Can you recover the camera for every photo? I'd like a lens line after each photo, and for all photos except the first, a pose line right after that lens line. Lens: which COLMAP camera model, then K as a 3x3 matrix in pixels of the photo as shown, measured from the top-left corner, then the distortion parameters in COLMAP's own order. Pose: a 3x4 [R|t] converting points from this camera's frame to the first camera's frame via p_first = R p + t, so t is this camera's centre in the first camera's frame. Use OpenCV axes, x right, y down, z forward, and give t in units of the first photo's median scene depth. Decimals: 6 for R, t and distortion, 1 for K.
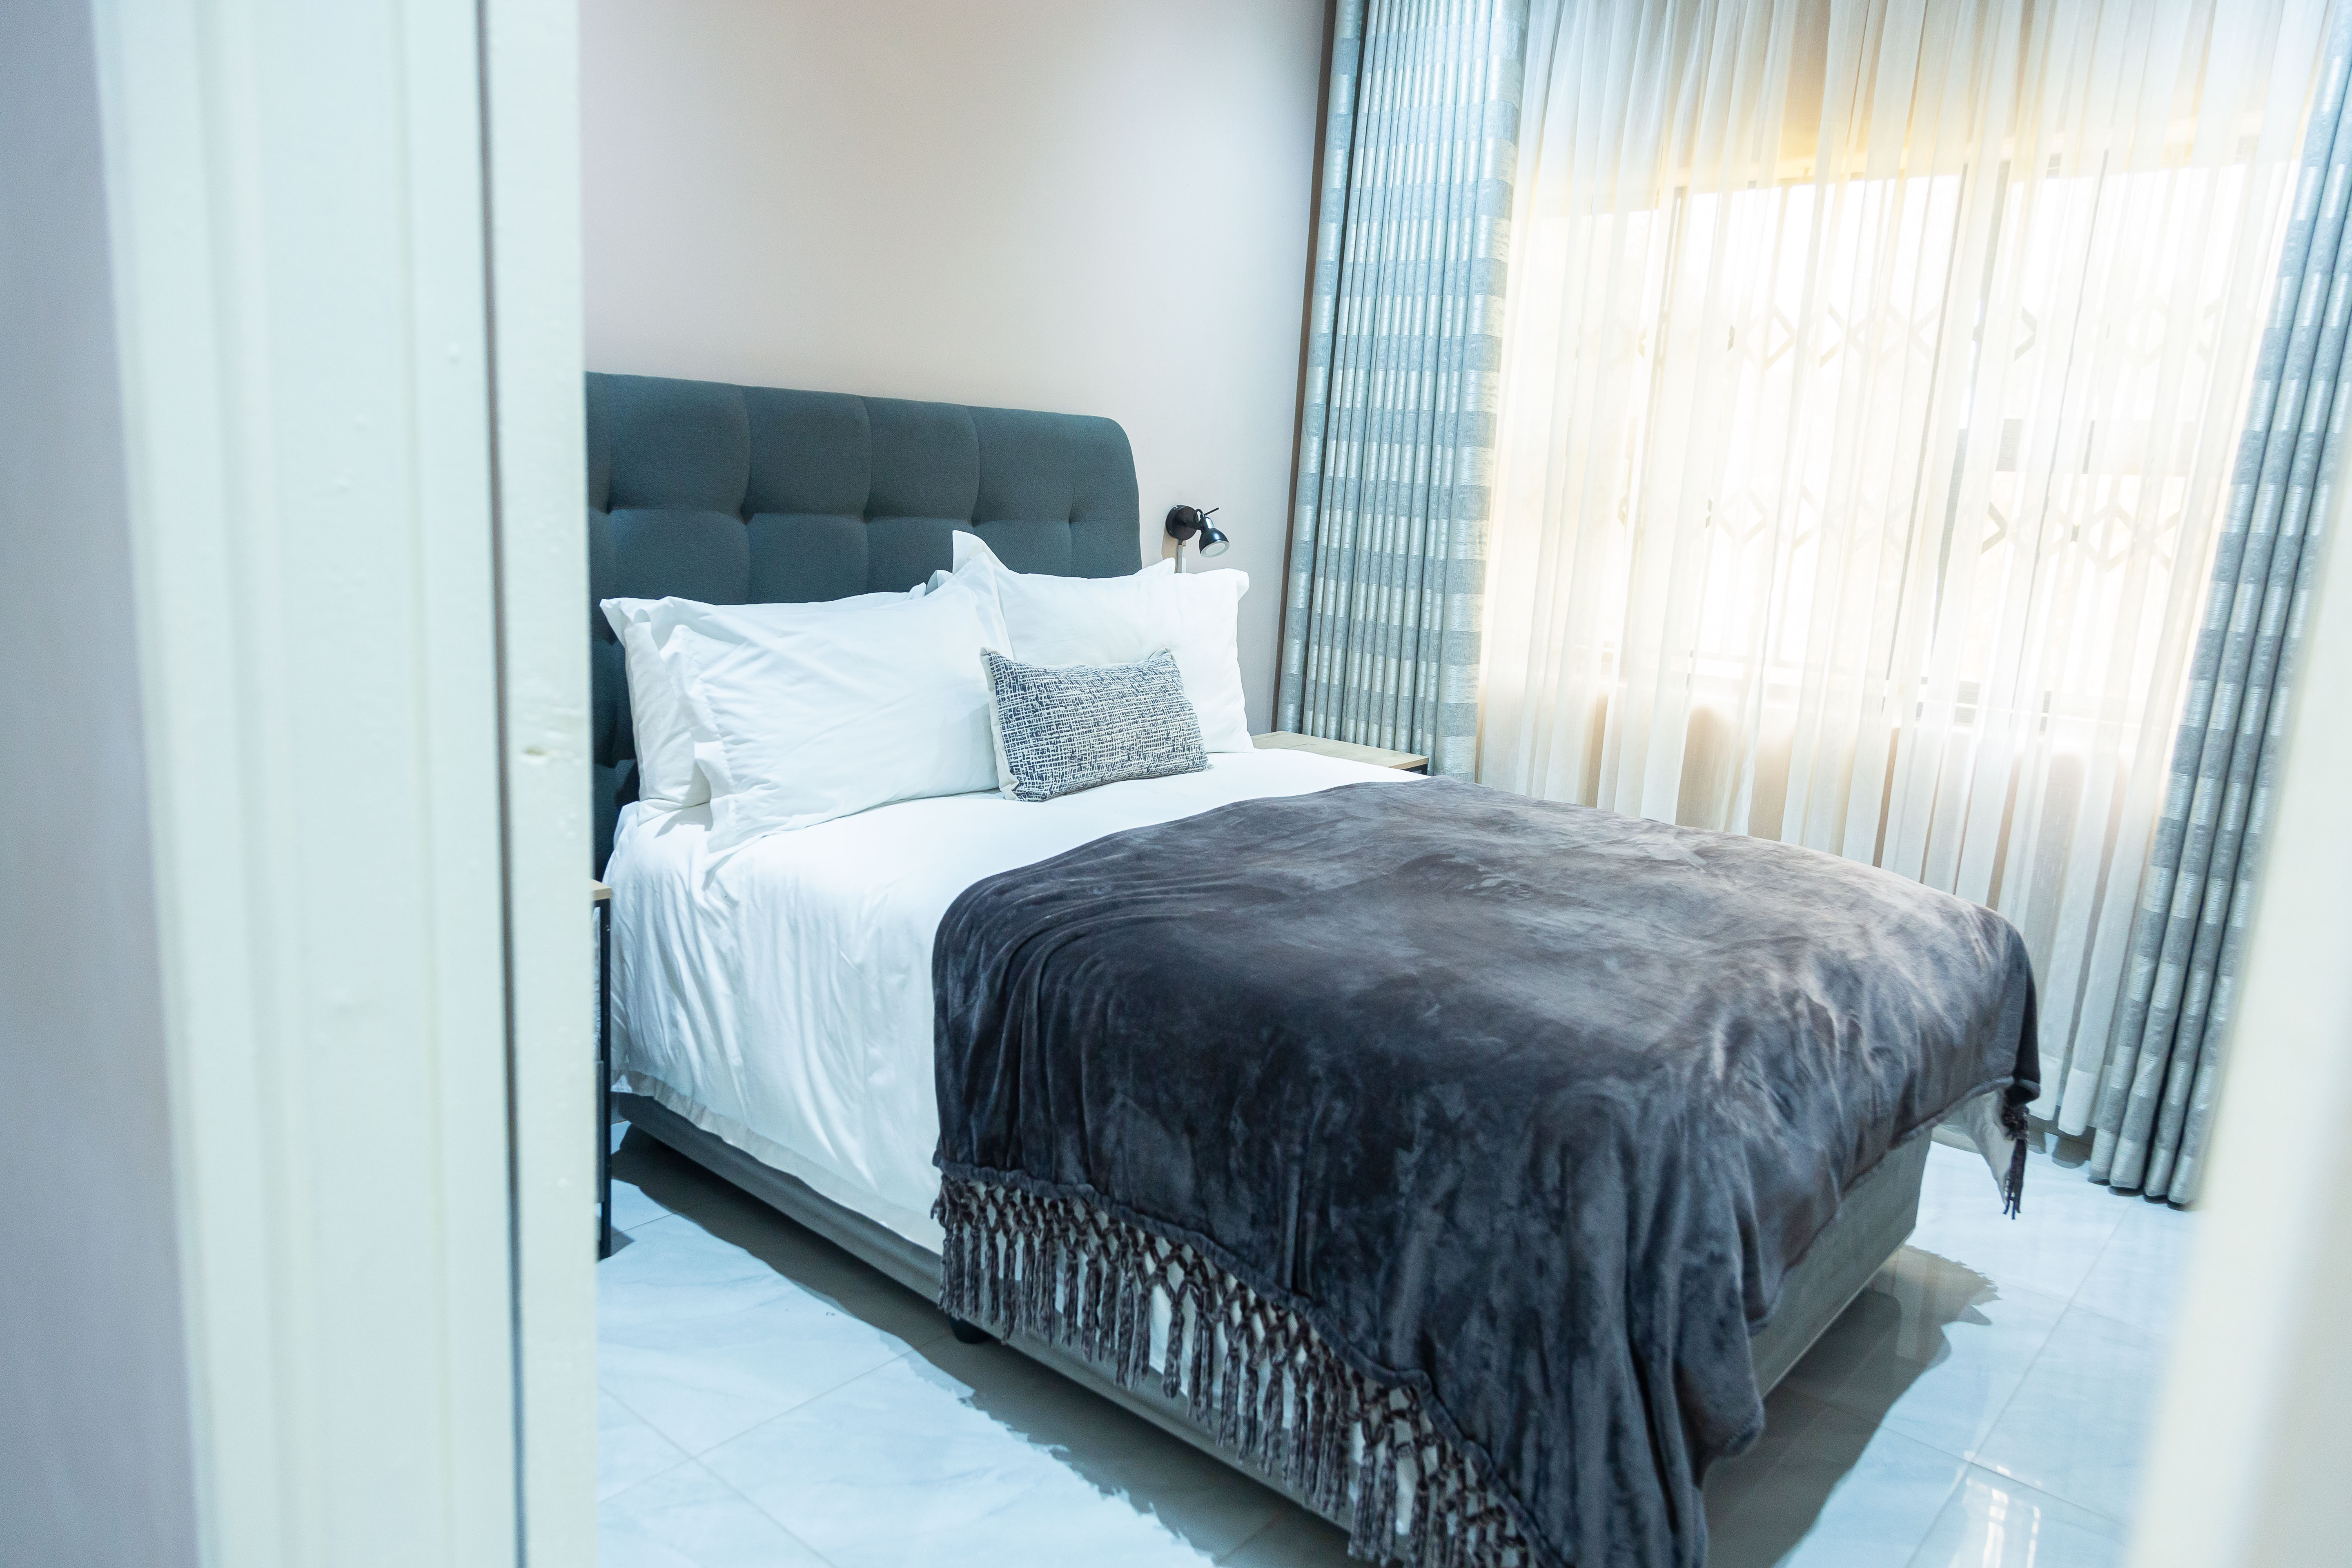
lens RADIAL K [[1515.0, 0, 1176.0], [0, 1515.0, 784.0], [0, 0, 1]] dist [-0.001519, 0.001932]
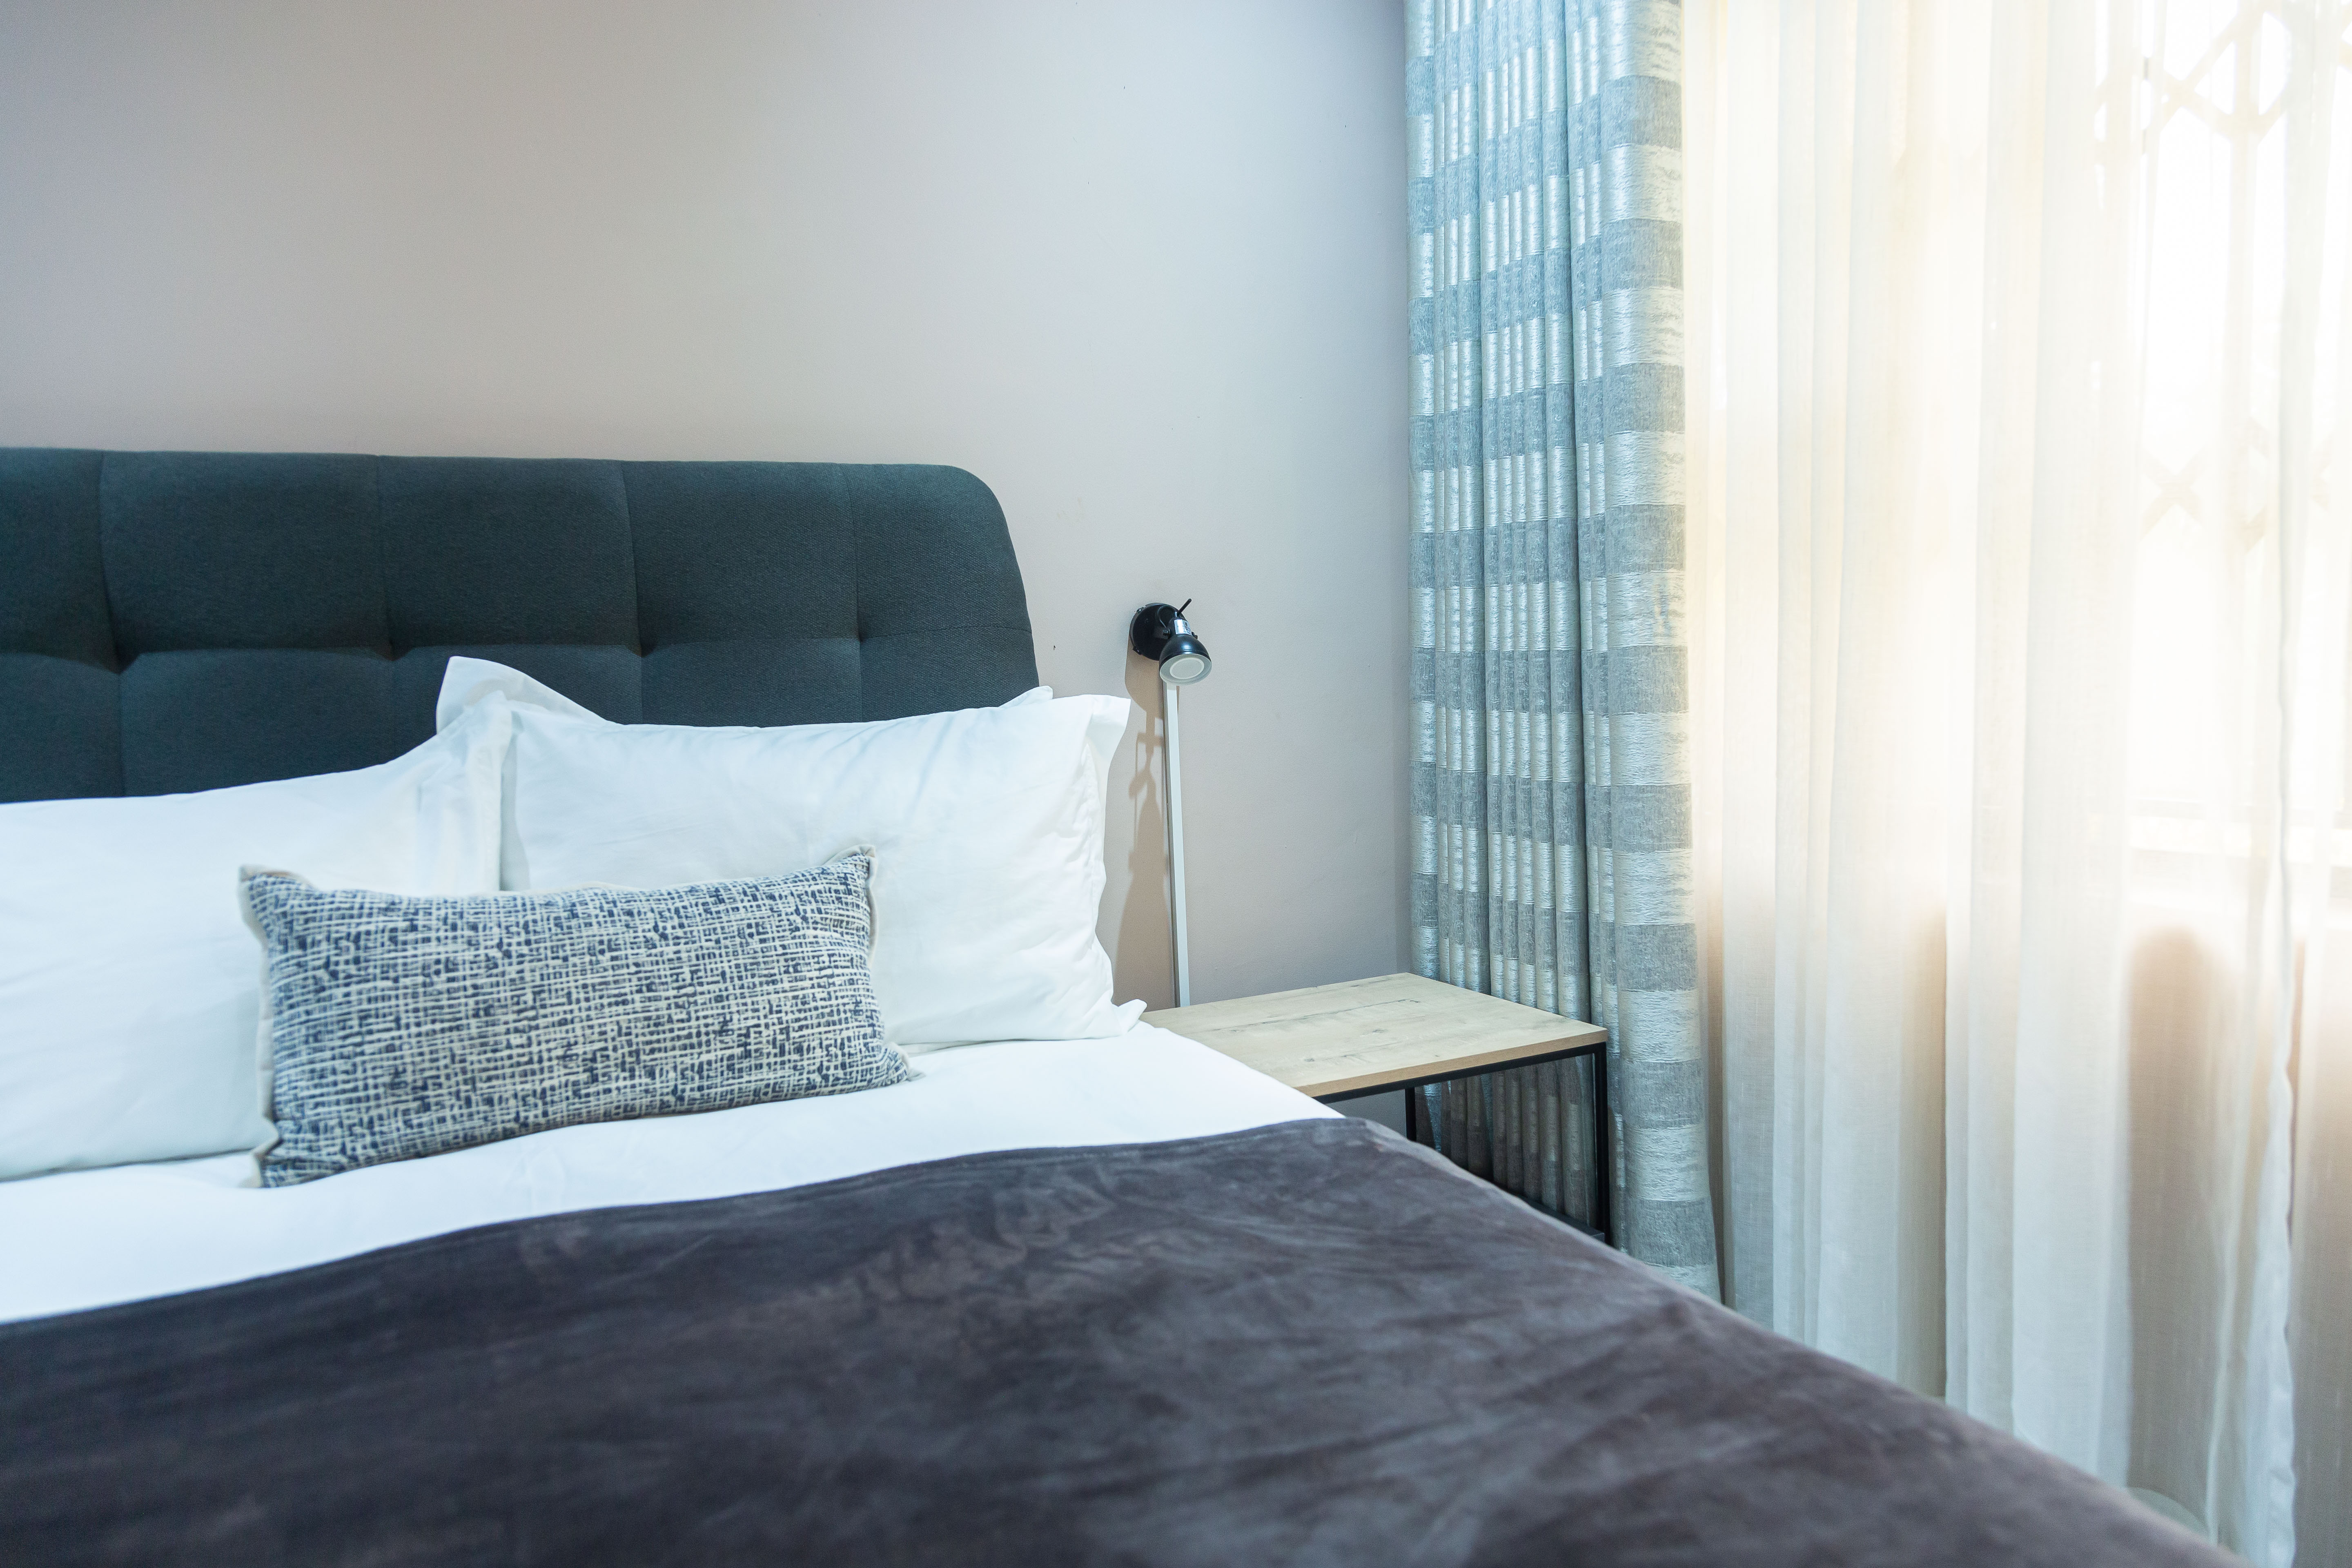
lens RADIAL K [[1549.3, 0, 1184.2], [0, 1549.3, 765.4], [0, 0, 1]] dist [0.012091, -0.001771]
pose [[0.907586, -0.058126, -0.415824, 0.372036], [0.001645, 0.990856, -0.134915, -0.051014], [0.419864, 0.121763, 0.899382, 0.640880]]
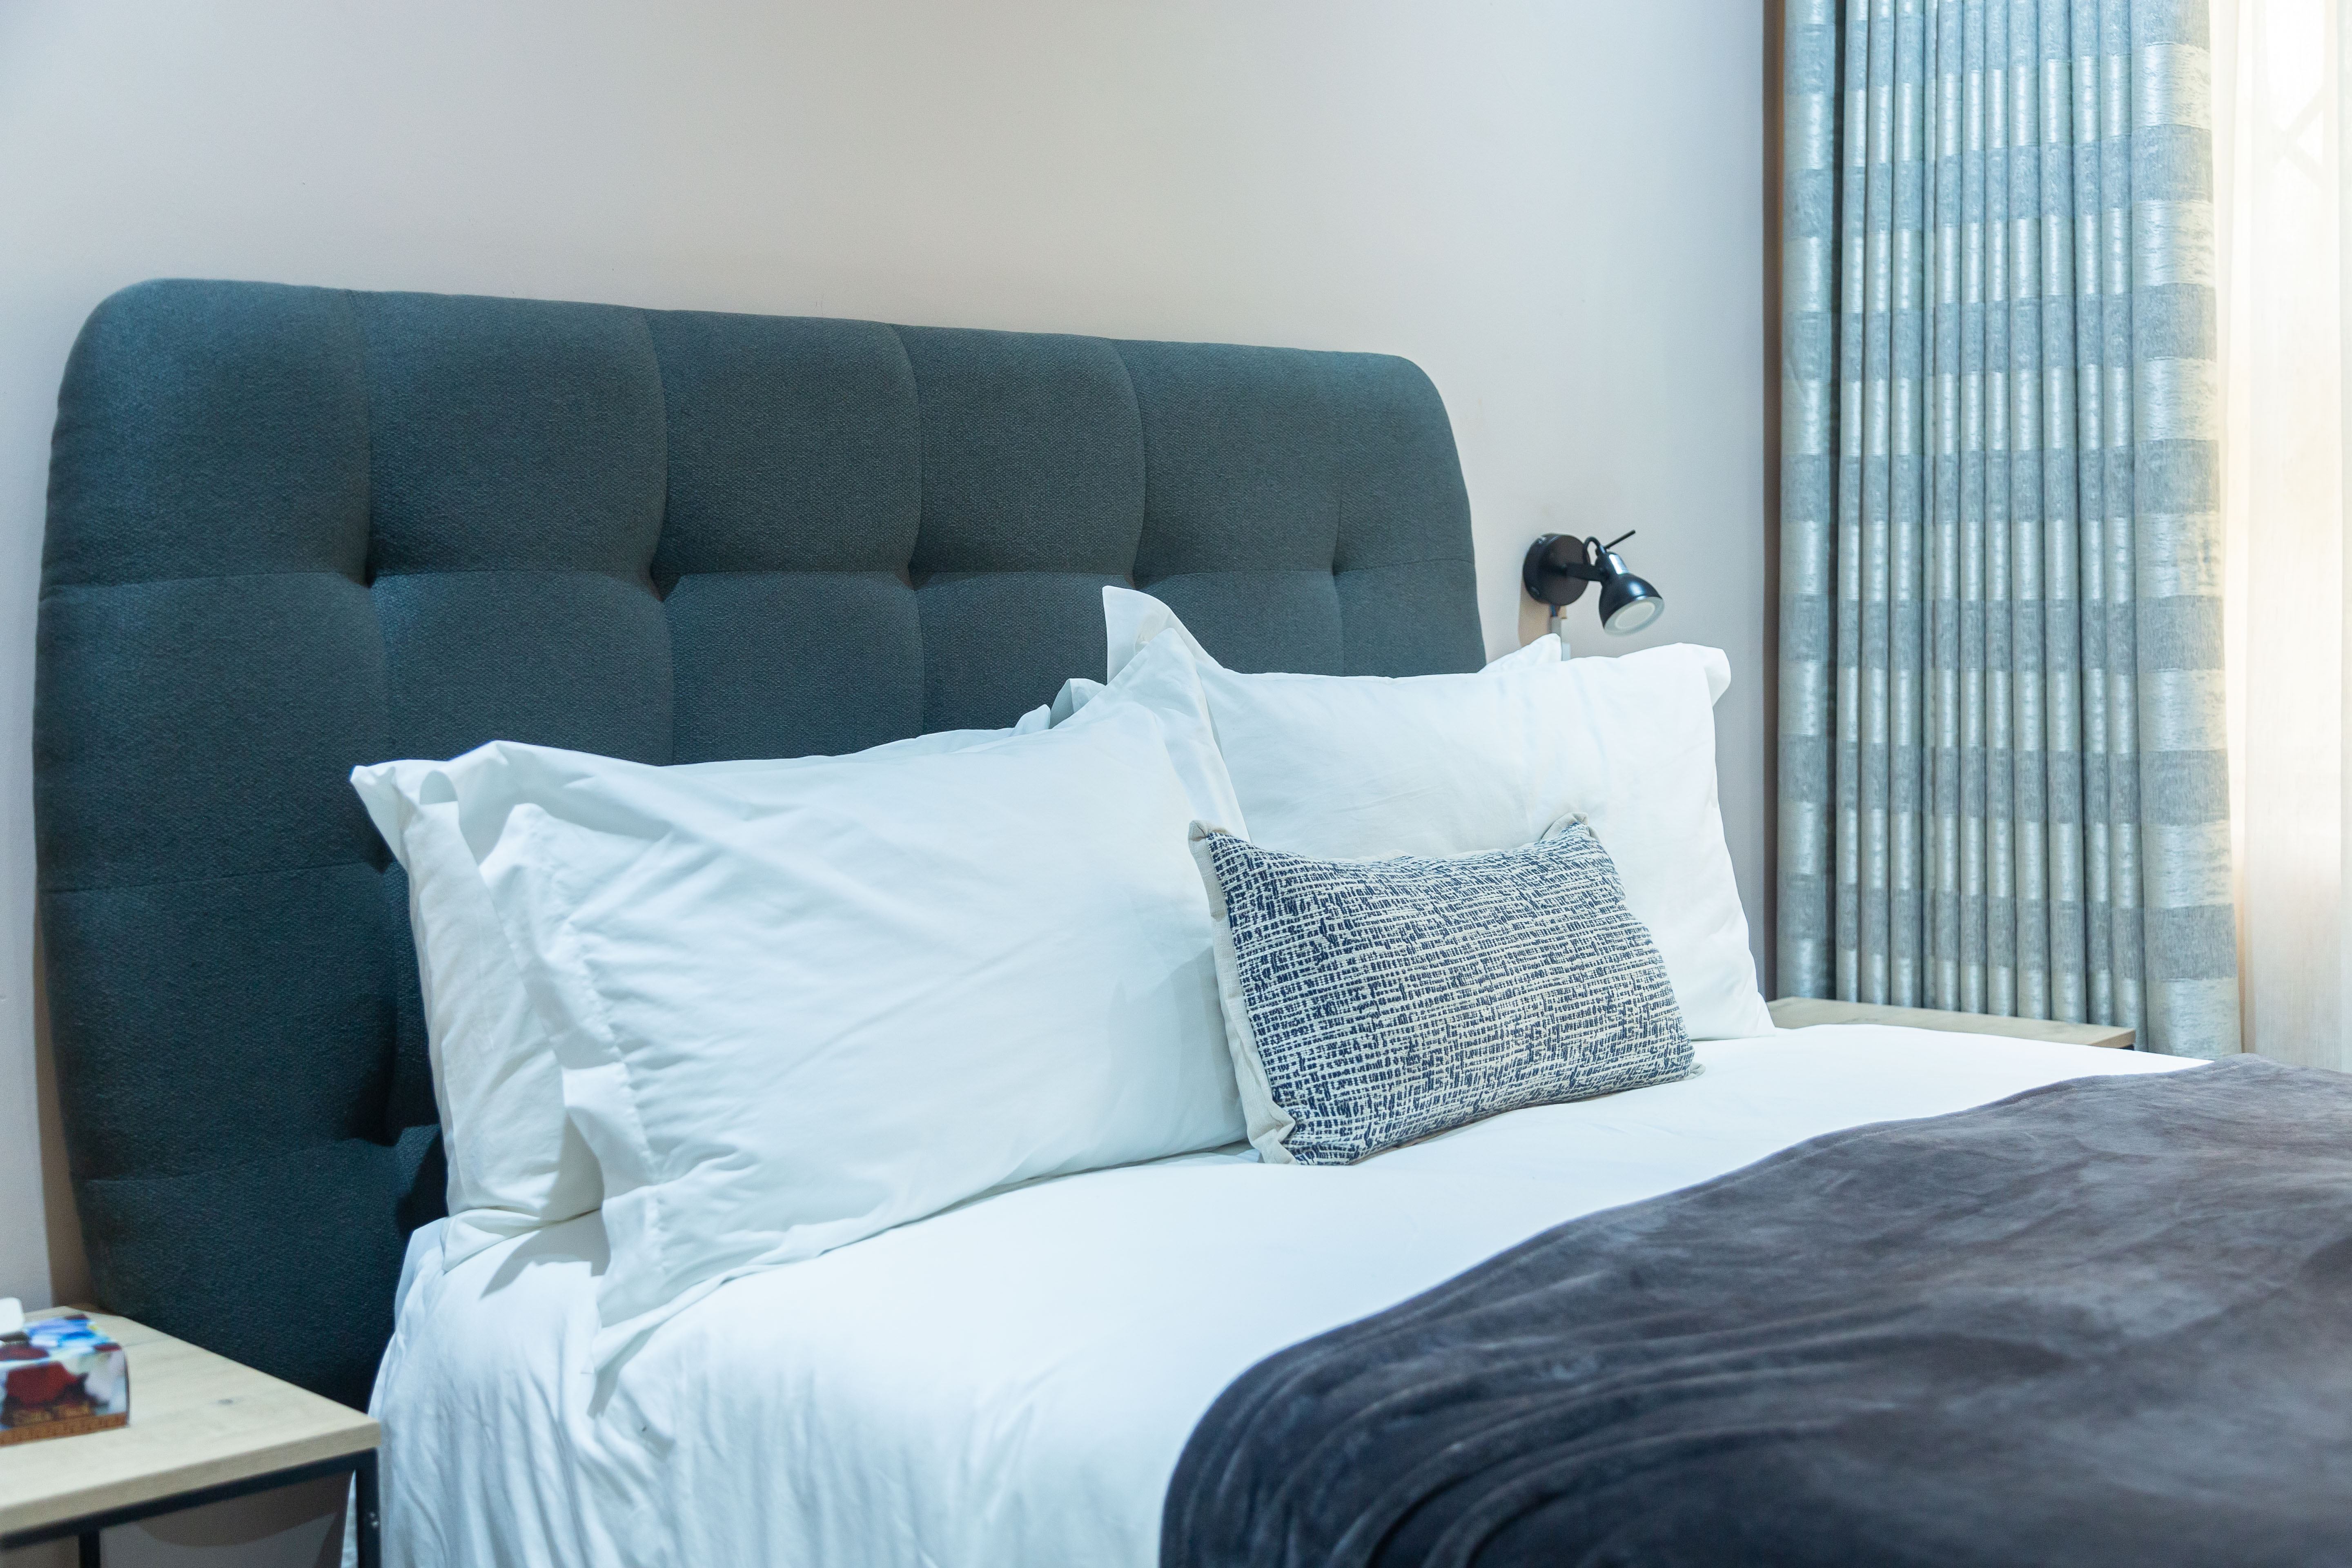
lens RADIAL K [[2753.0, 0, 1176.0], [0, 2753.0, 784.0], [0, 0, 1]] dist [-0.011332, -0.024842]
pose [[0.993118, -0.072329, -0.092118, -0.056511], [0.059186, 0.988637, -0.138177, 0.009530], [0.101066, 0.131774, 0.986114, 0.200677]]
